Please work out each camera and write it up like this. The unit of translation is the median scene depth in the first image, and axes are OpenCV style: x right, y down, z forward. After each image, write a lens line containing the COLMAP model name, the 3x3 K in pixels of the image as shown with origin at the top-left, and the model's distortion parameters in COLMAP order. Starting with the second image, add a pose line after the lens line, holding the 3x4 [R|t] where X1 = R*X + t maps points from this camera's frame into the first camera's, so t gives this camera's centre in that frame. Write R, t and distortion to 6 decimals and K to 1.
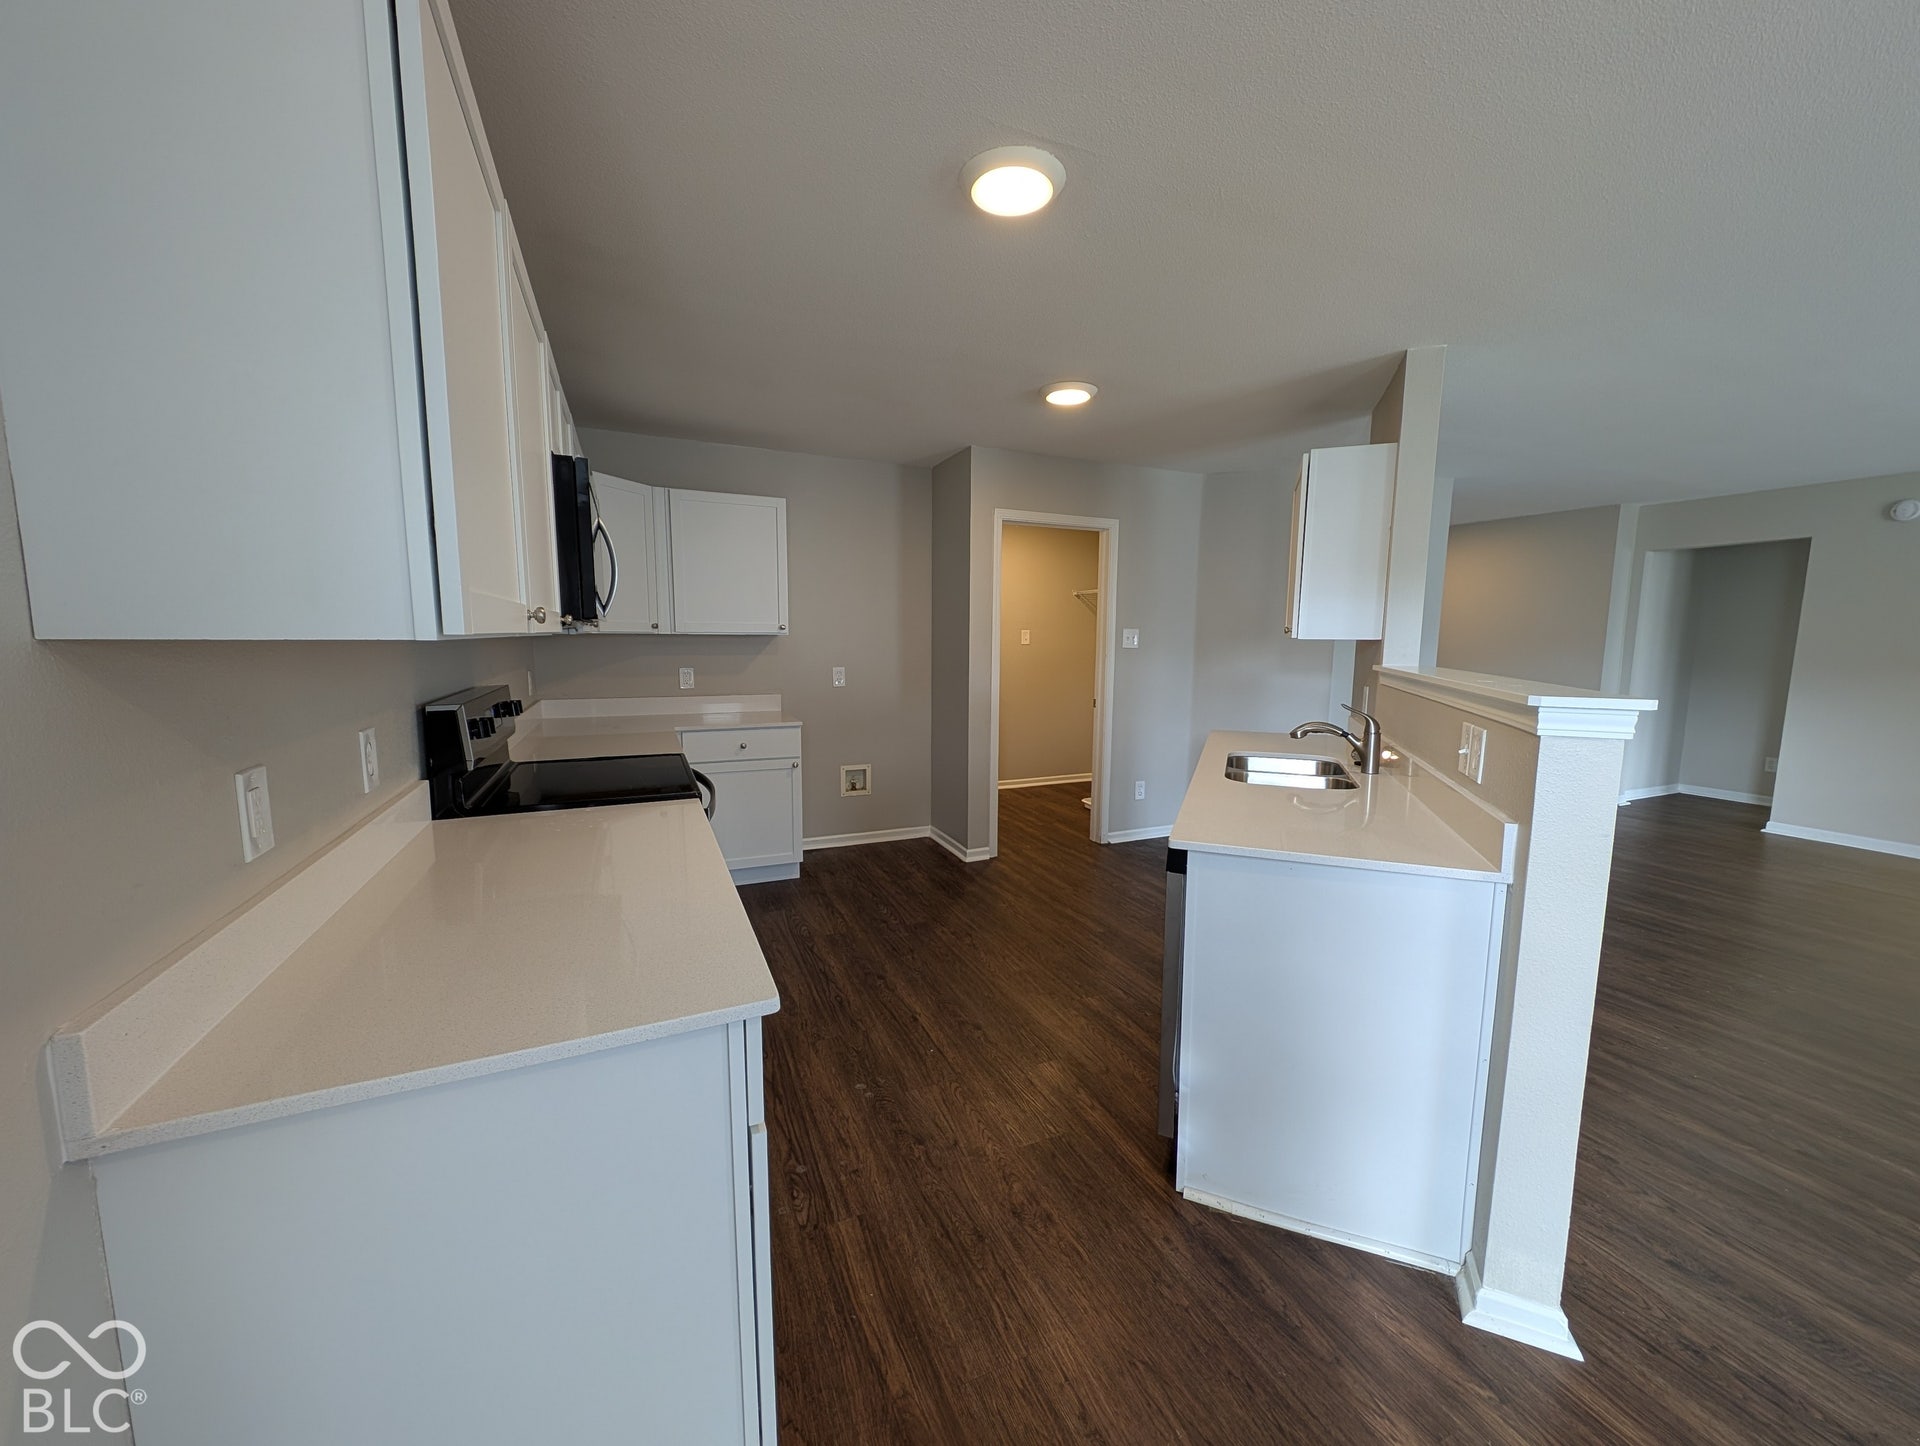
lens RADIAL K [[735.6, 0, 961.8], [0, 735.6, 725.9], [0, 0, 1]] dist [0.000281, -0.000043]
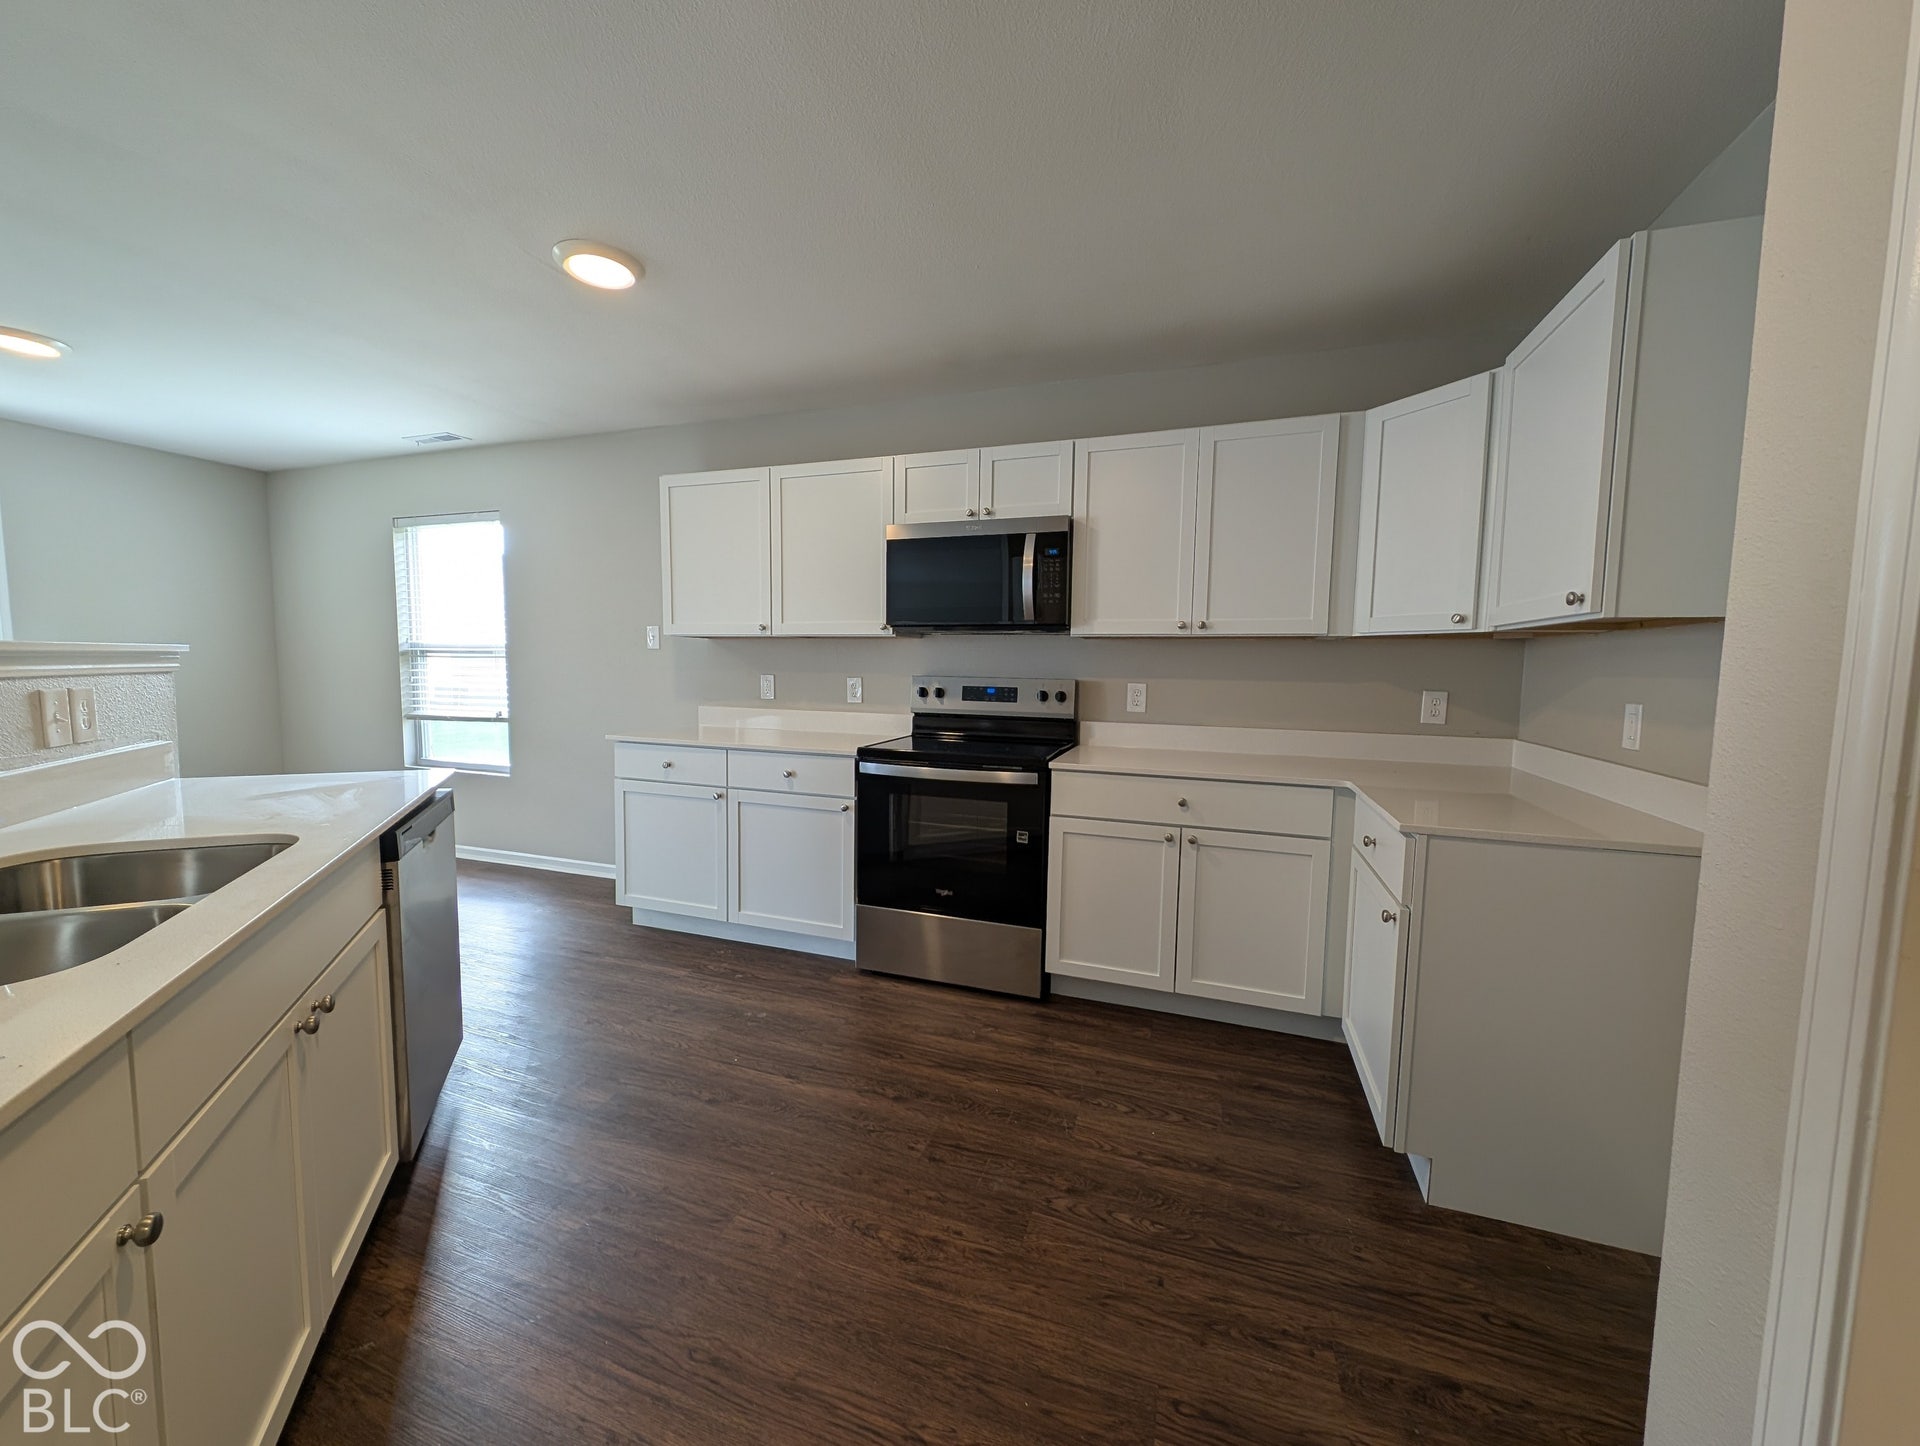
lens RADIAL K [[713.1, 0, 969.7], [0, 713.1, 717.6], [0, 0, 1]] dist [0.000295, -0.000054]
pose [[-0.678158, 0.034132, -0.734123, 0.294123], [-0.117818, 0.980952, 0.154444, -0.118313], [0.725410, 0.191230, -0.661219, 1.239647]]
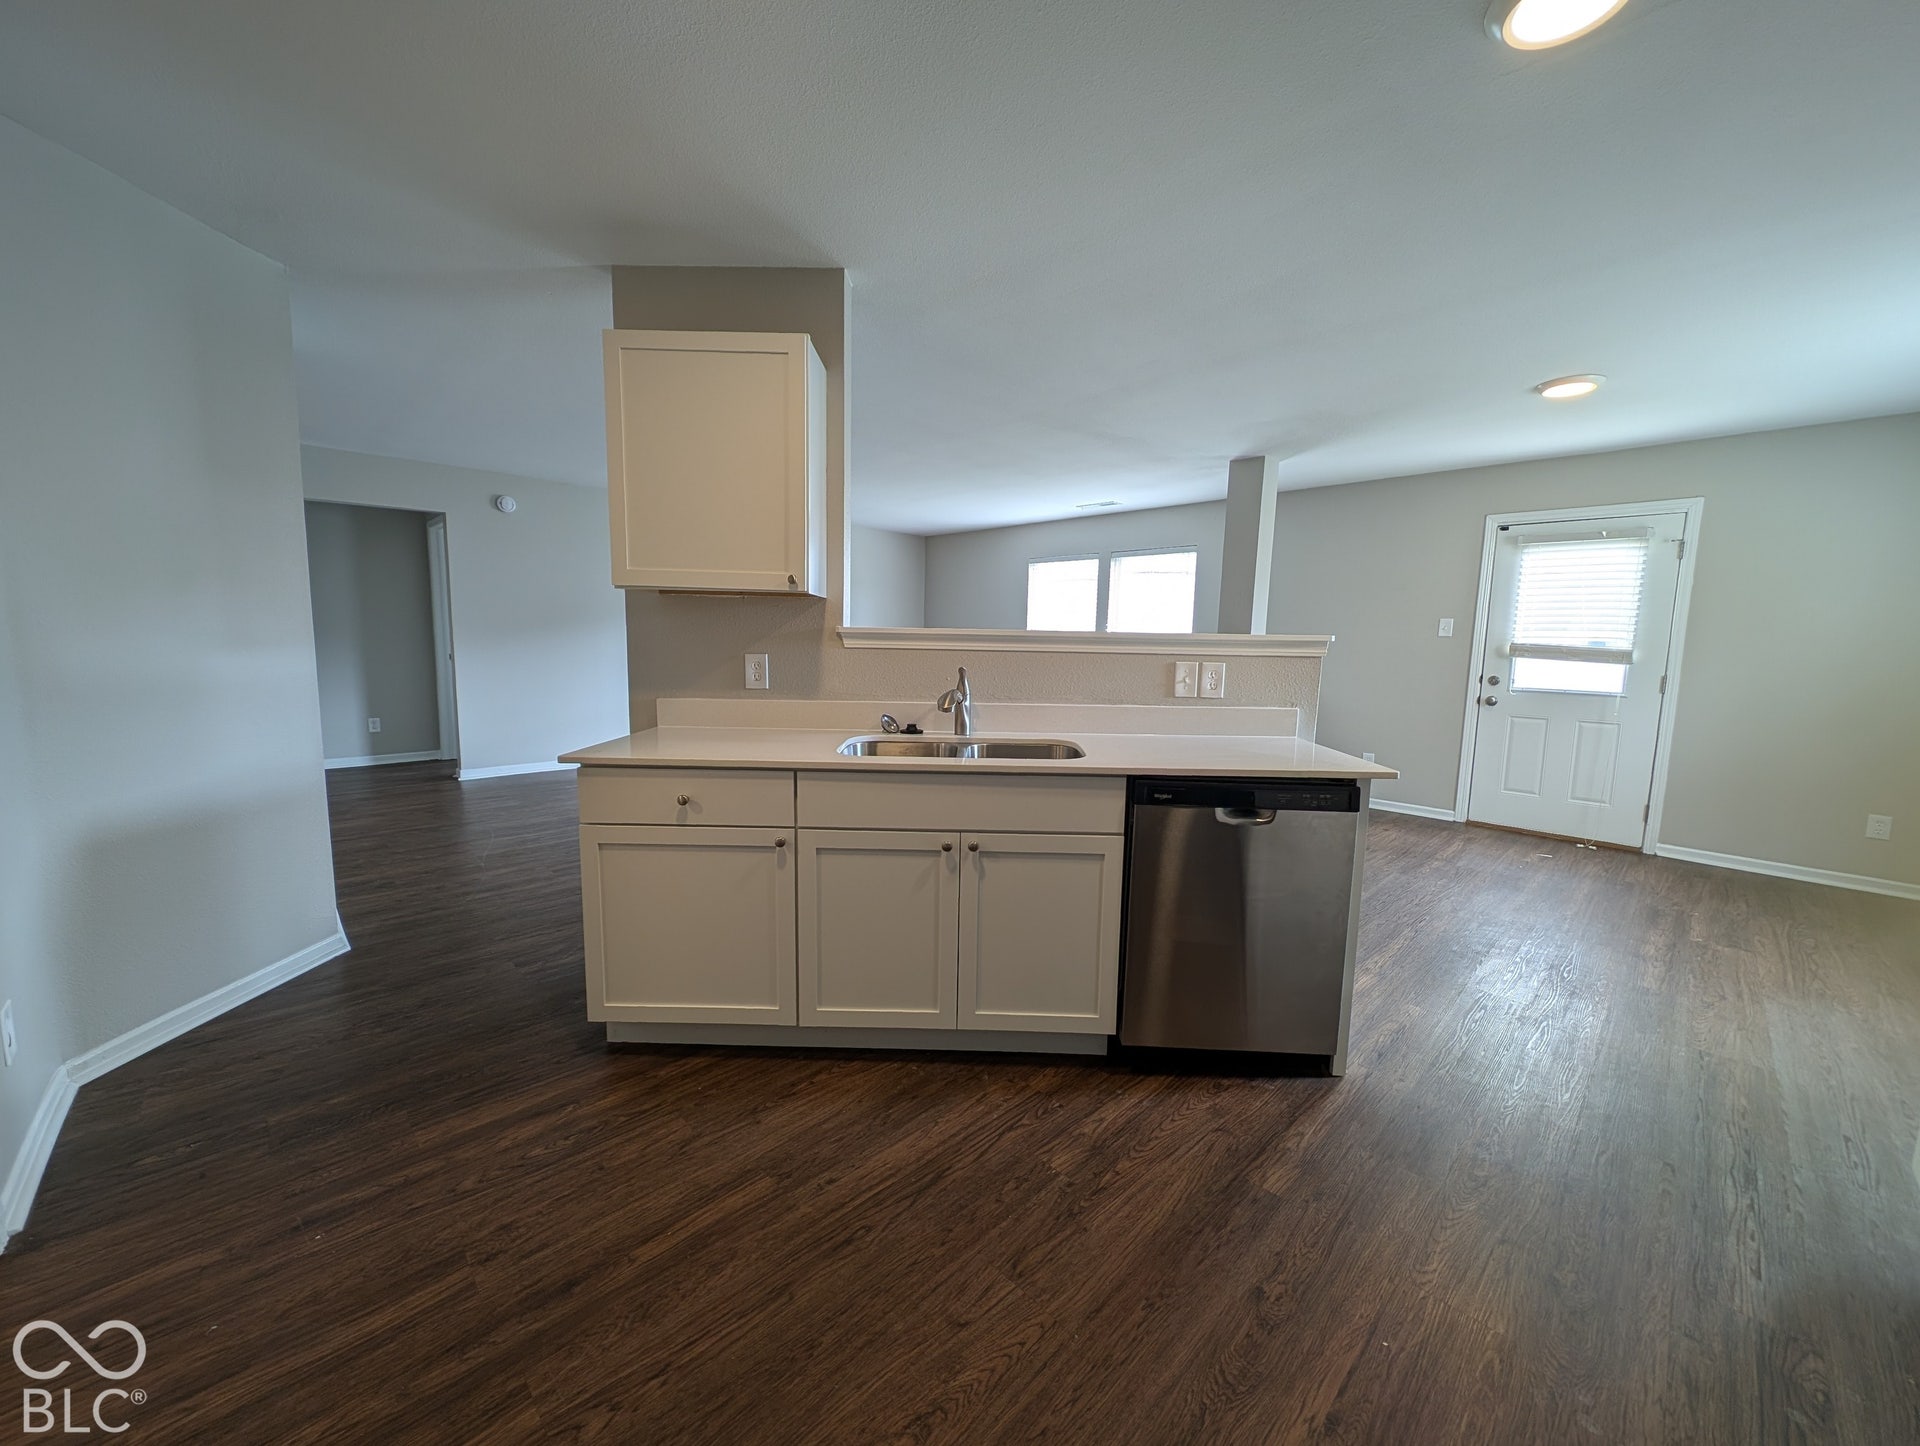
lens RADIAL K [[729.1, 0, 955.5], [0, 729.1, 721.3], [0, 0, 1]] dist [-0.001521, -0.000151]
pose [[-0.344449, -0.128705, 0.929941, -0.262991], [0.095837, 0.980562, 0.171209, -0.090545], [-0.933901, 0.148096, -0.325419, 0.998502]]
